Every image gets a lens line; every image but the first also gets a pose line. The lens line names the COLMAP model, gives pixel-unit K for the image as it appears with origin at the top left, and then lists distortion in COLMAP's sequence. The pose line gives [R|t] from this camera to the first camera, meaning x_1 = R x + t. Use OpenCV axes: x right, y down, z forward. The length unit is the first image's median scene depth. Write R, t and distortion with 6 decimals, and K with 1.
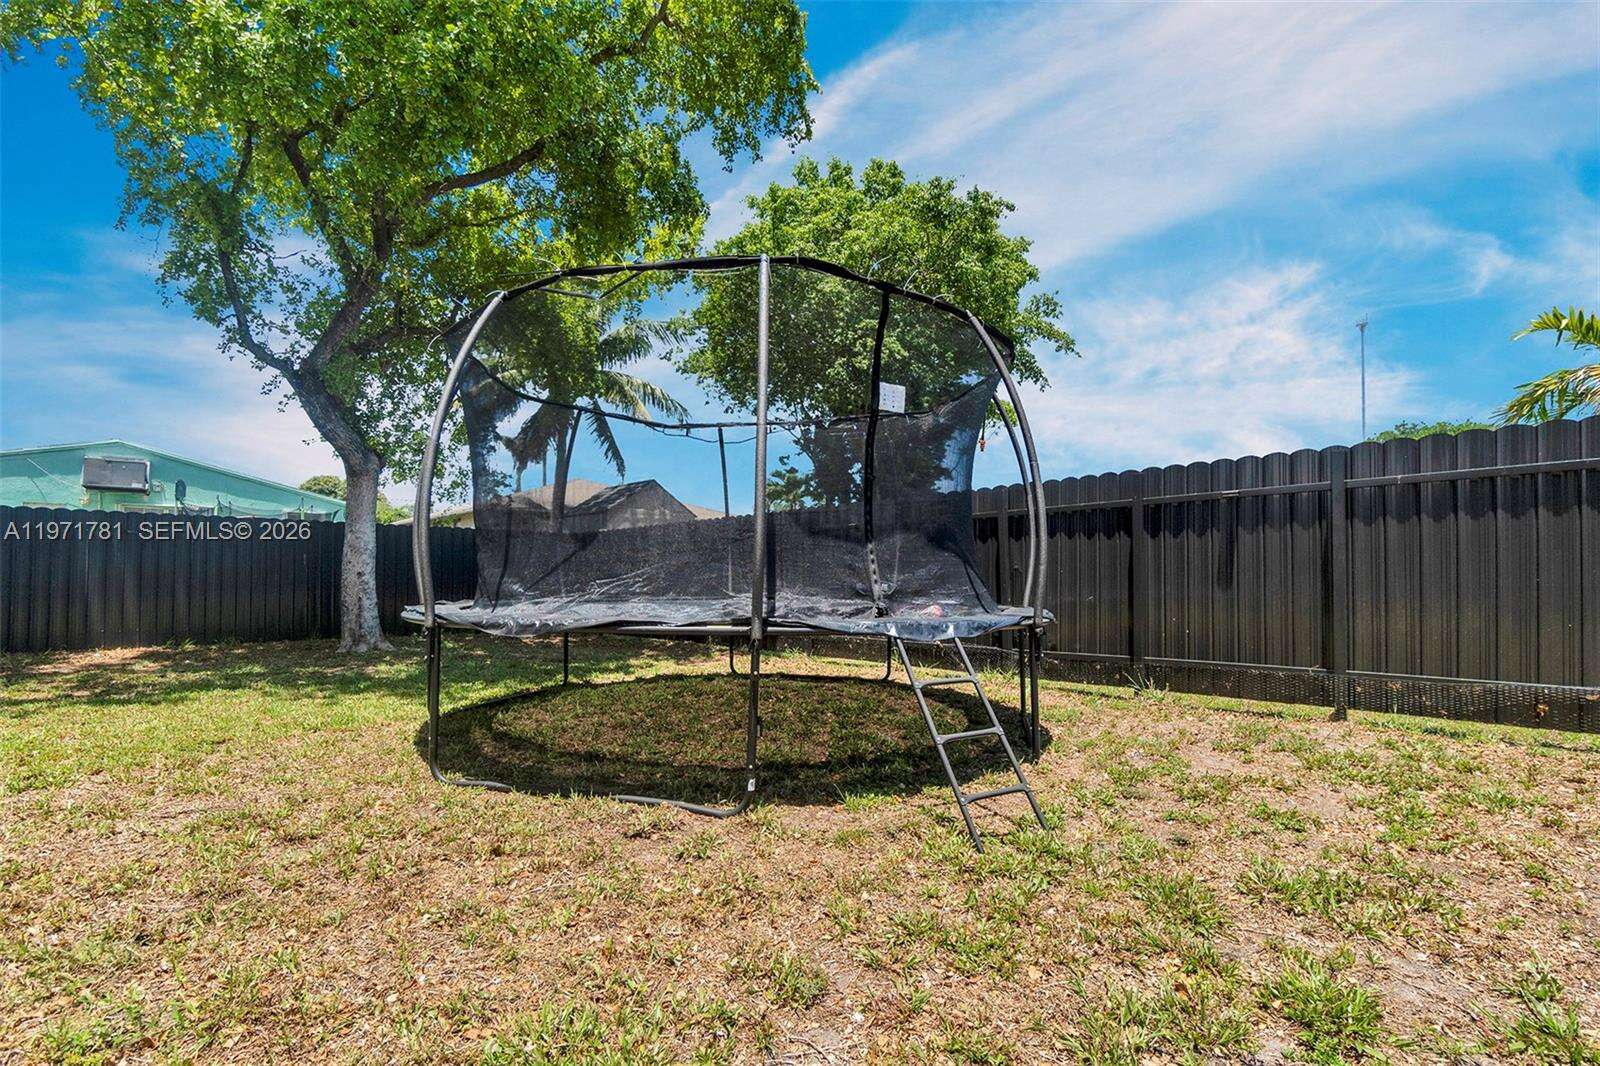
lens RADIAL K [[727.6, 0, 794.5], [0, 727.6, 540.4], [0, 0, 1]] dist [0.000006, 0.000262]
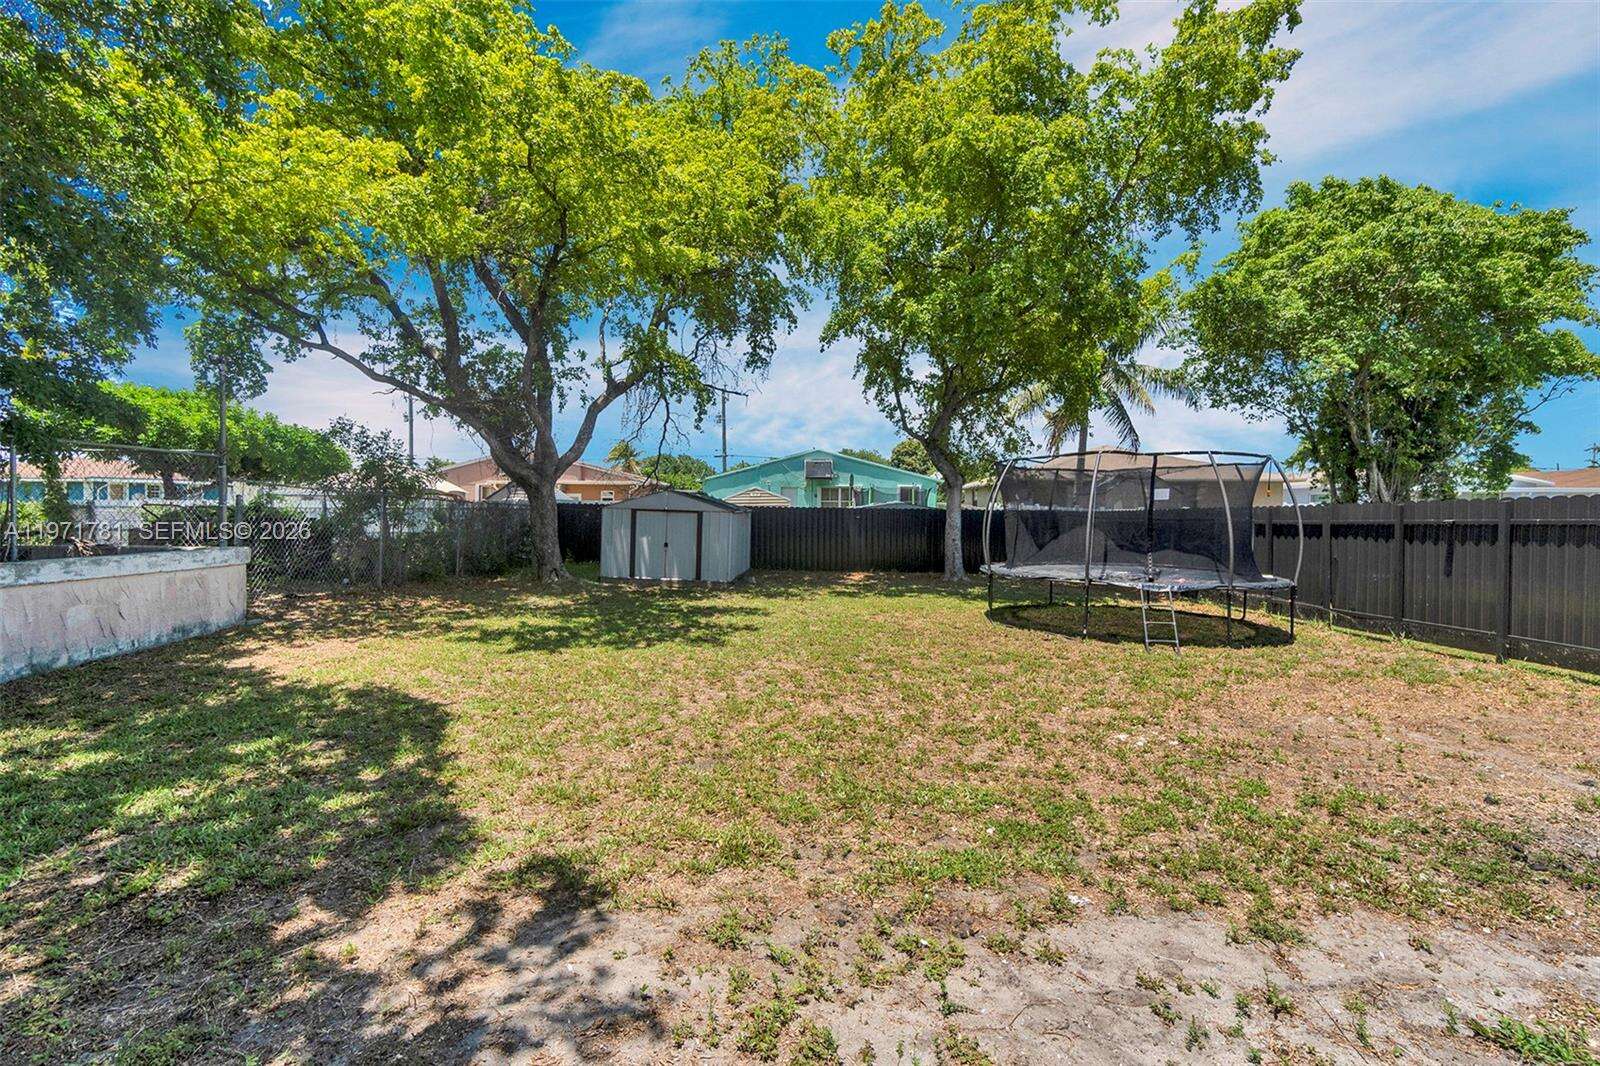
lens RADIAL K [[699.2, 0, 790.1], [0, 699.2, 512.6], [0, 0, 1]] dist [0.001639, 0.000195]
pose [[0.734374, 0.002633, -0.678740, 0.461572], [0.024388, 0.999244, 0.030263, -0.130586], [0.678307, -0.038777, 0.733755, -0.892981]]
